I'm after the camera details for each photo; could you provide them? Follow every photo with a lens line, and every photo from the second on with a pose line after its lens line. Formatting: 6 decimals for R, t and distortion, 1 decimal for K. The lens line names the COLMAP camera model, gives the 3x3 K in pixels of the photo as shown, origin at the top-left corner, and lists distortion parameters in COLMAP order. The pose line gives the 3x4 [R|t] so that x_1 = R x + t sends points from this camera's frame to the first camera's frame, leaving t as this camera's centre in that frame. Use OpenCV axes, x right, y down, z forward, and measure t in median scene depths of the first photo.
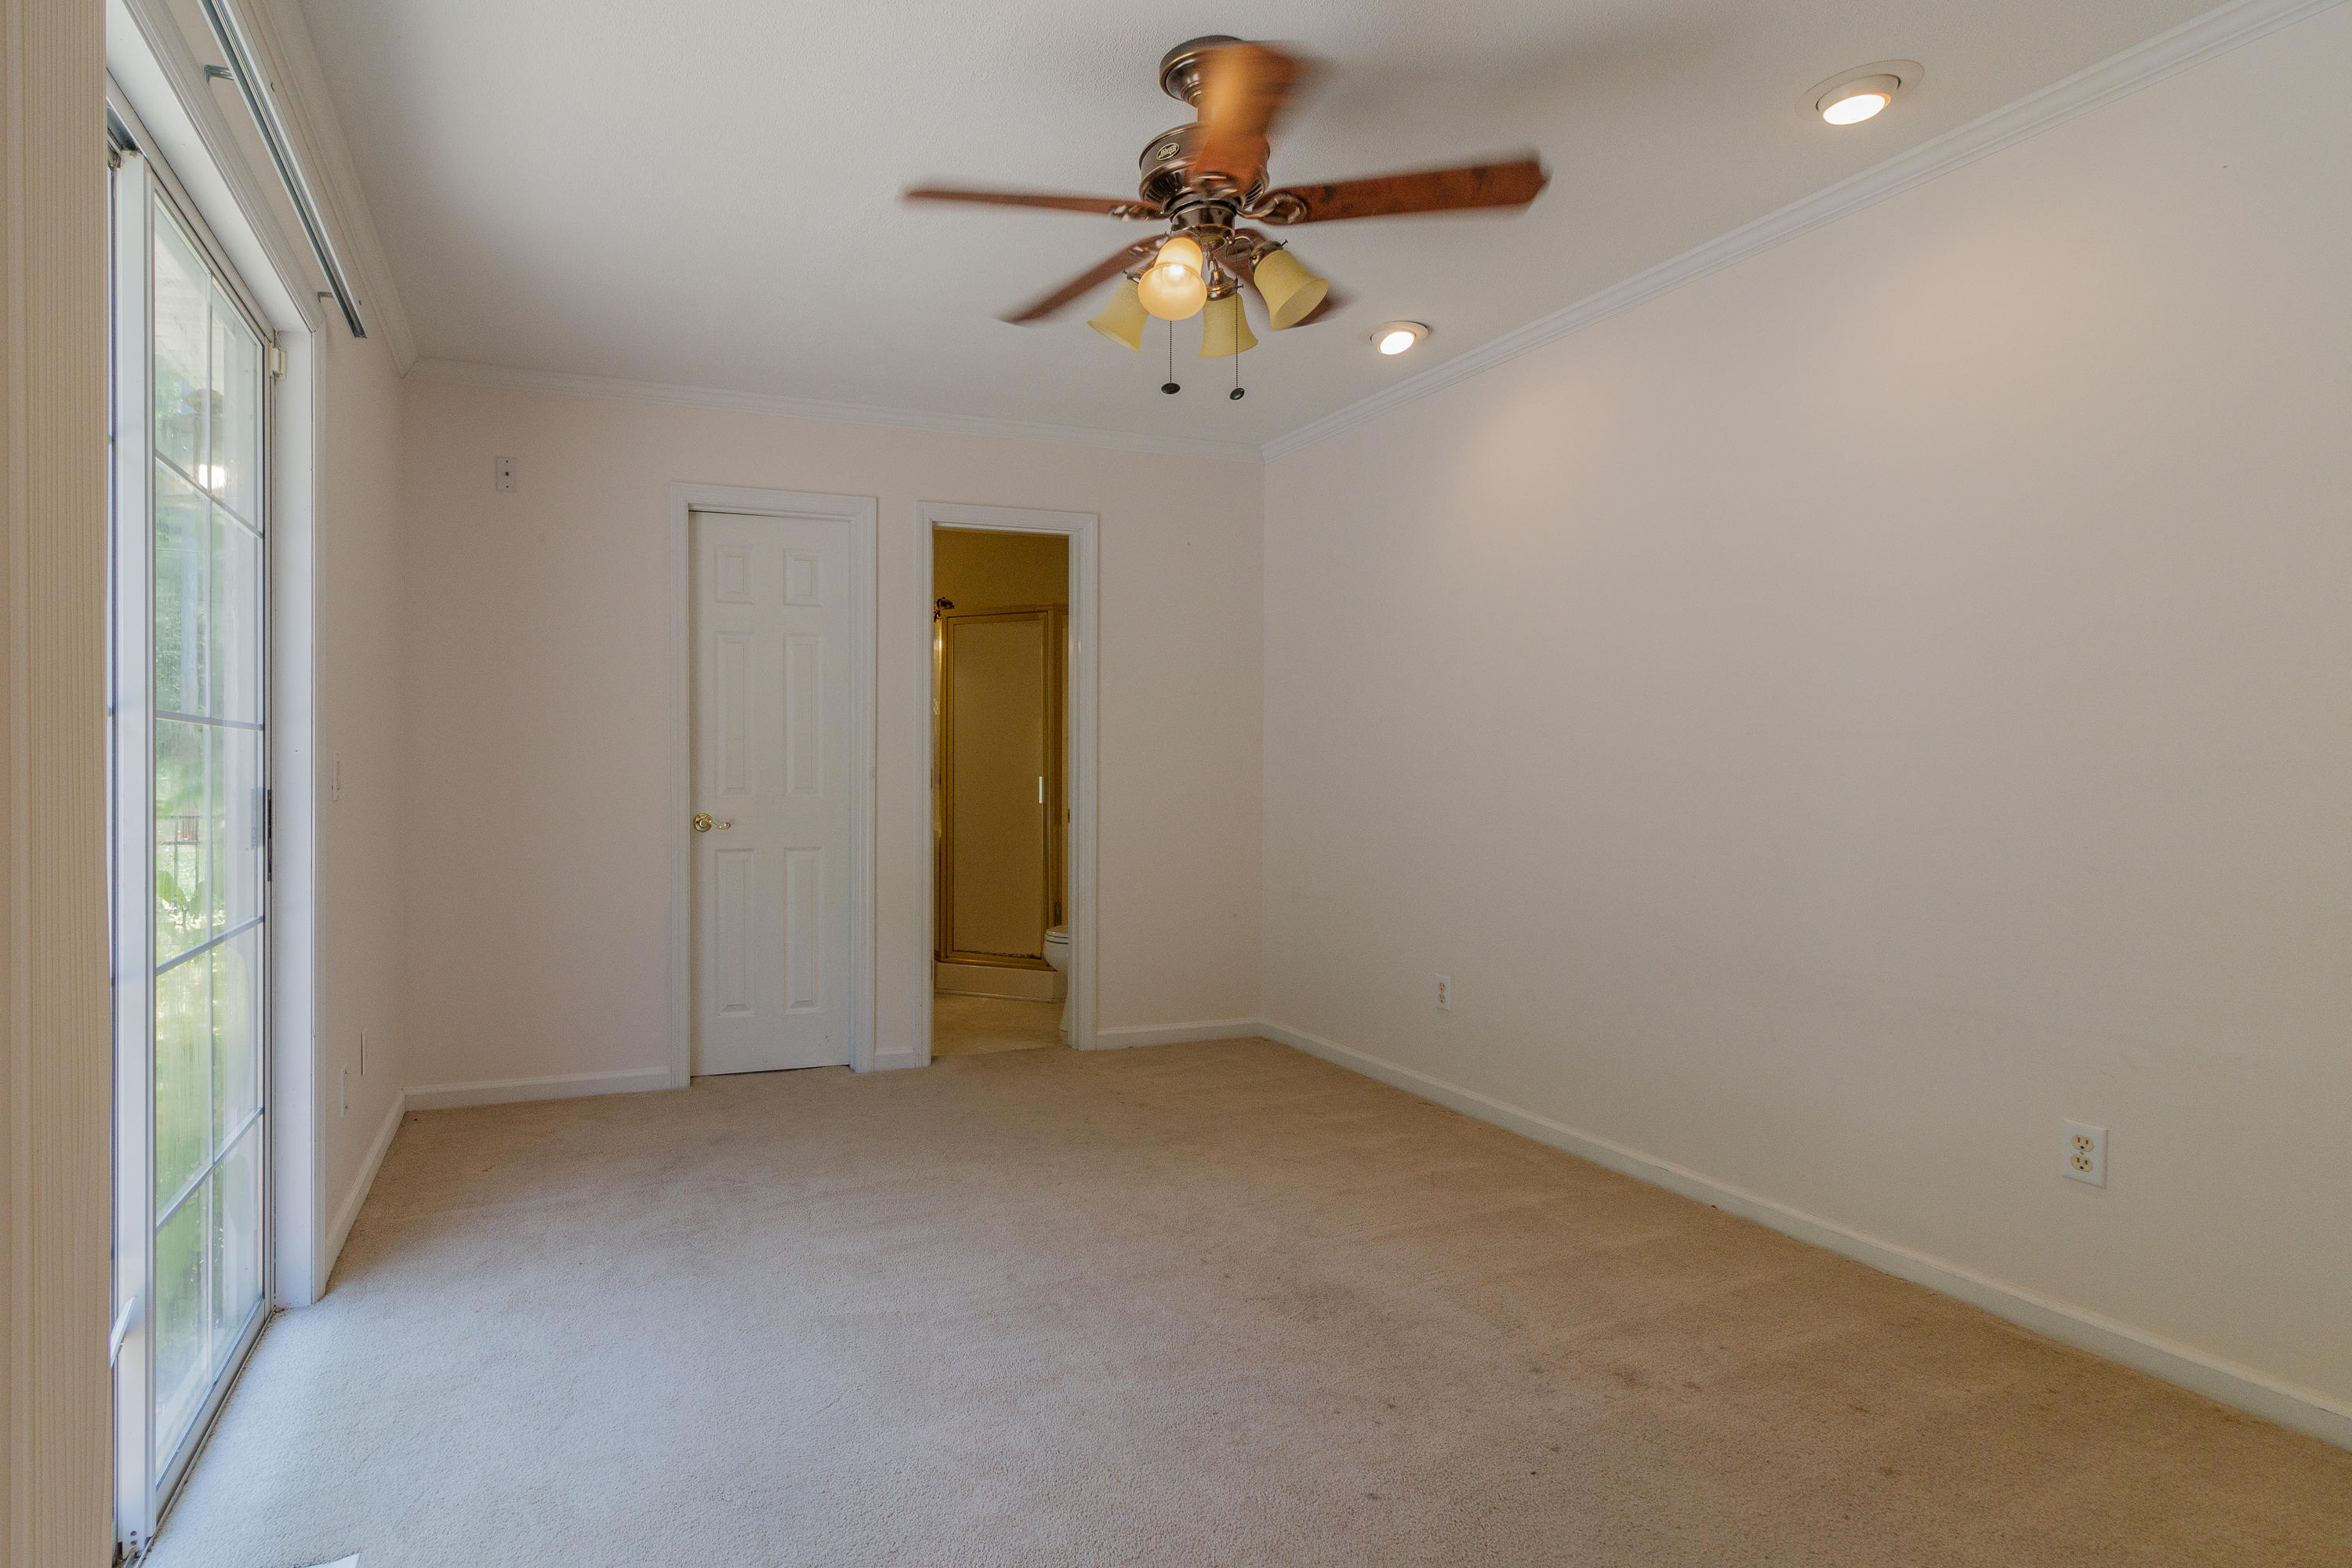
lens RADIAL K [[1084.9, 0, 1159.4], [0, 1084.9, 770.7], [0, 0, 1]] dist [-0.000168, -0.000244]
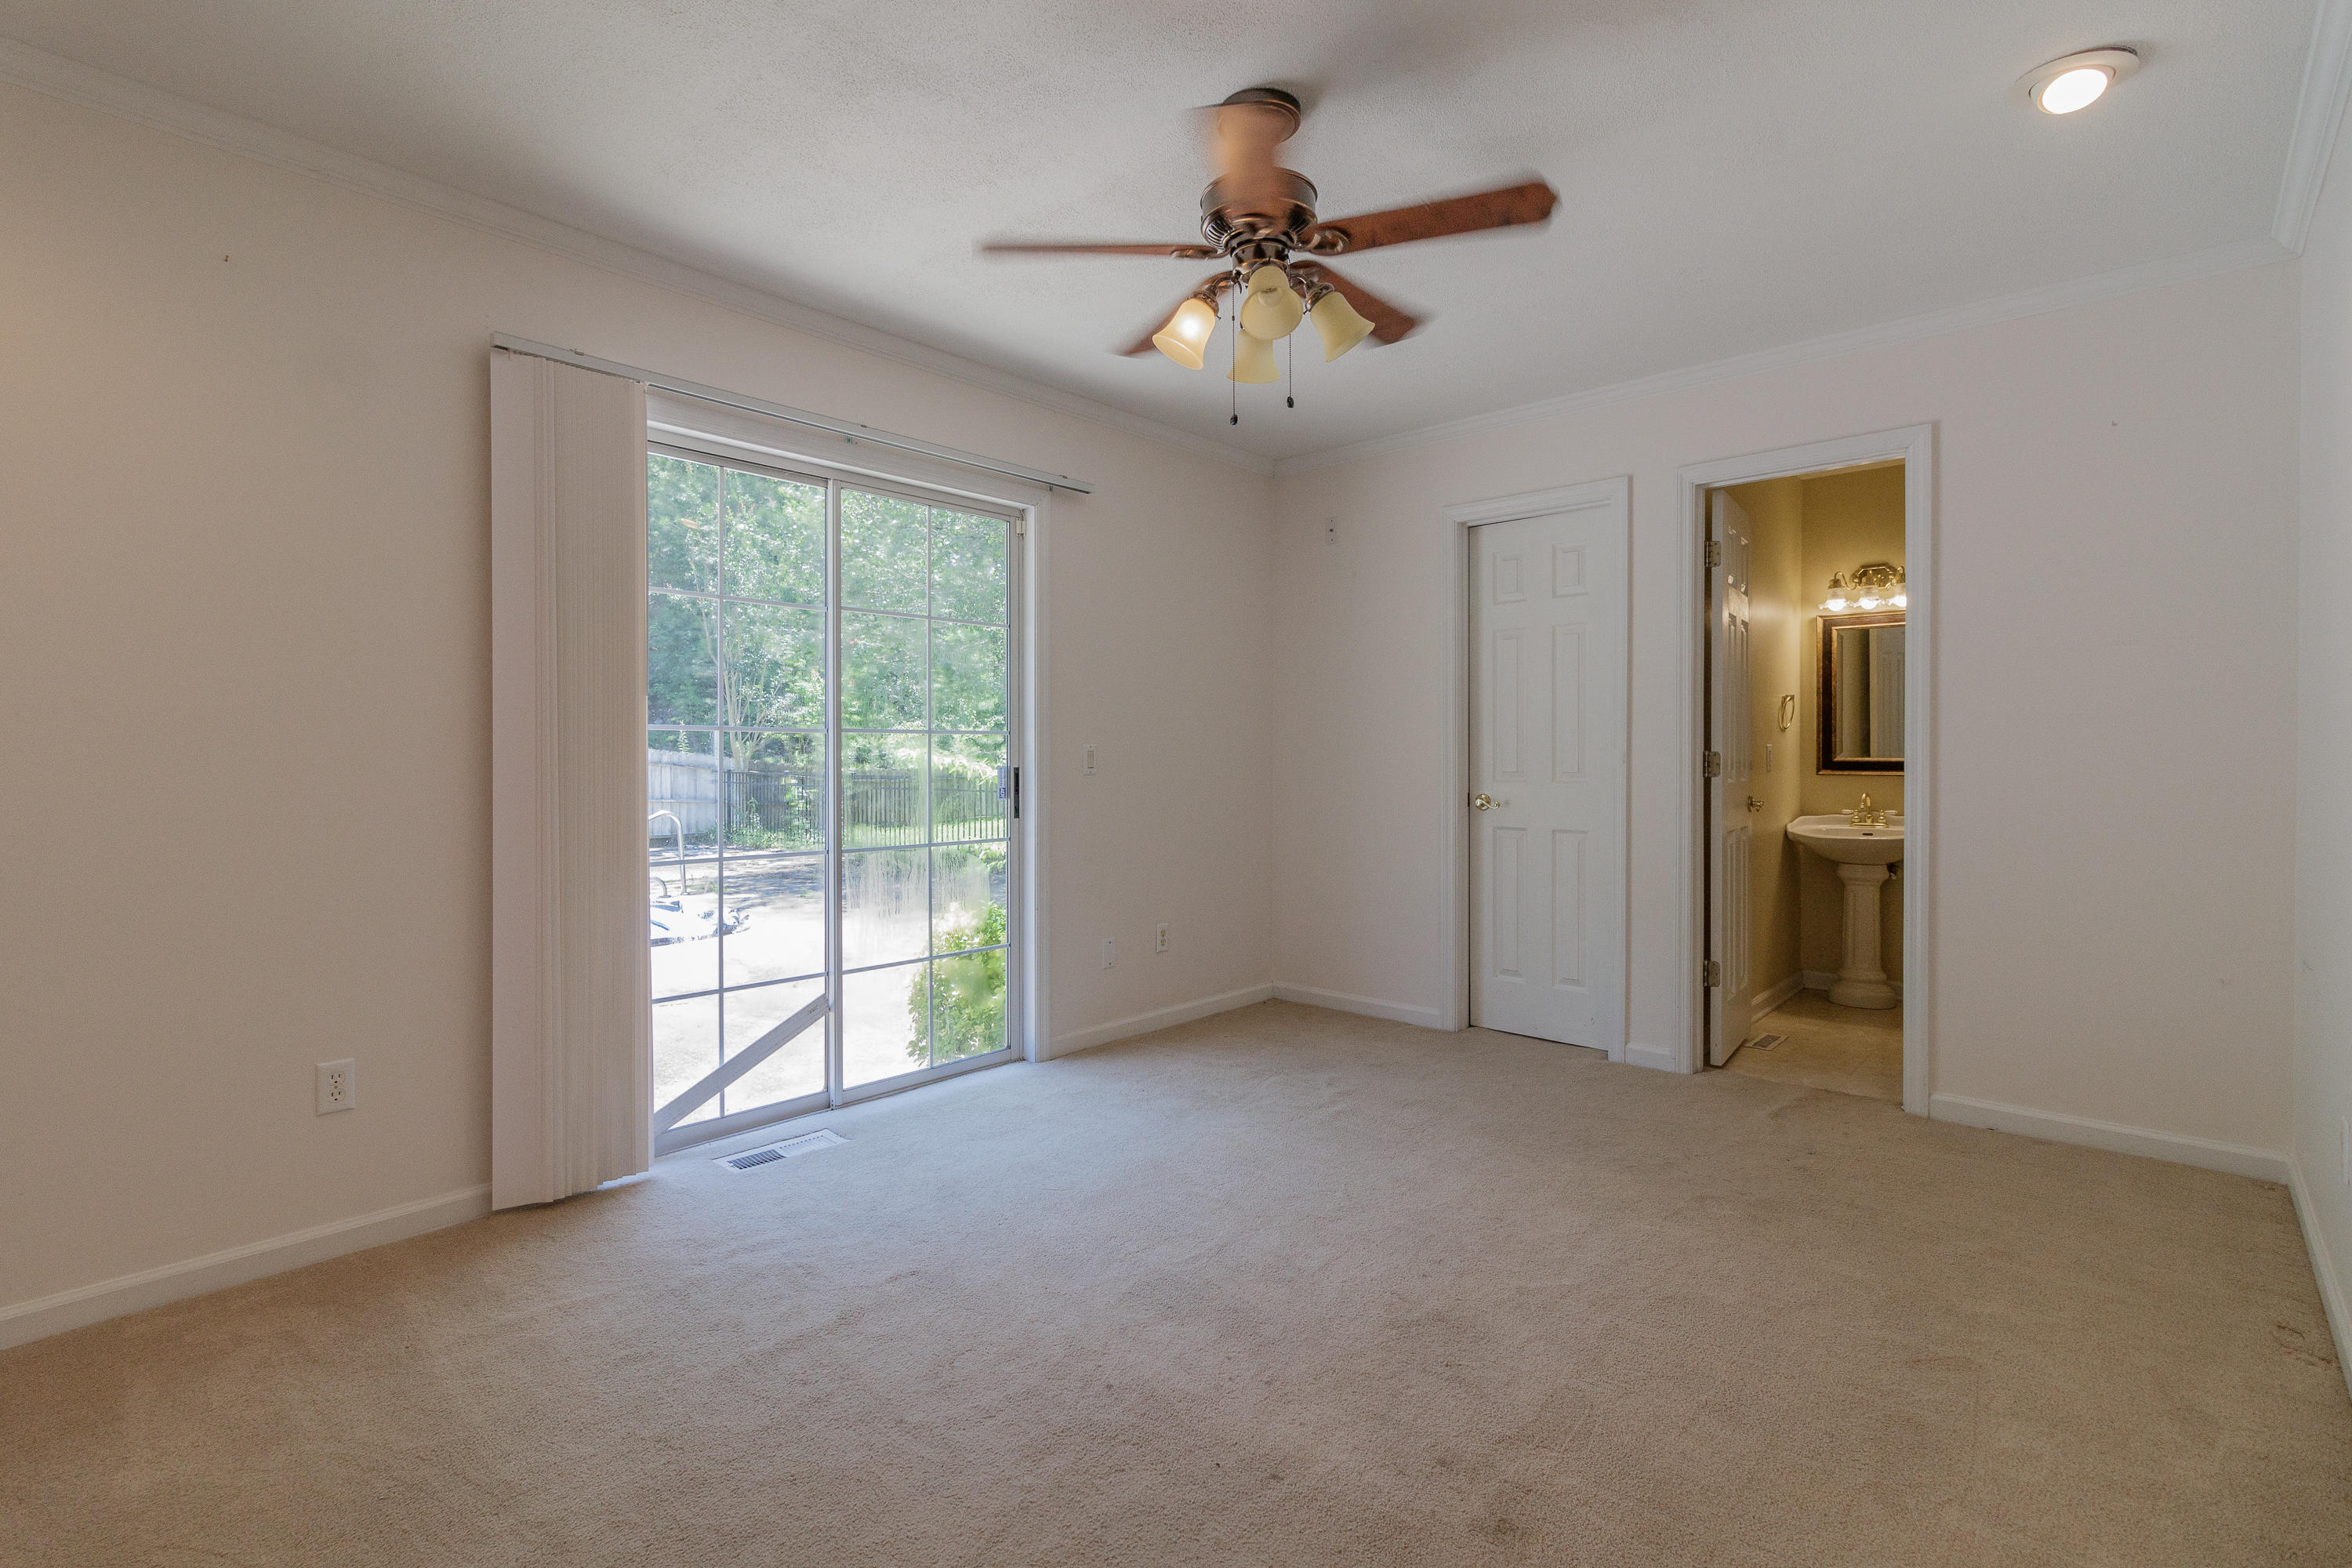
lens RADIAL K [[1084.9, 0, 1159.4], [0, 1084.9, 770.7], [0, 0, 1]] dist [-0.000168, -0.000244]
pose [[0.472515, 0.009164, -0.881275, 0.408035], [-0.001222, 0.999952, 0.009743, 0.004365], [0.881322, -0.003527, 0.472504, 0.174099]]
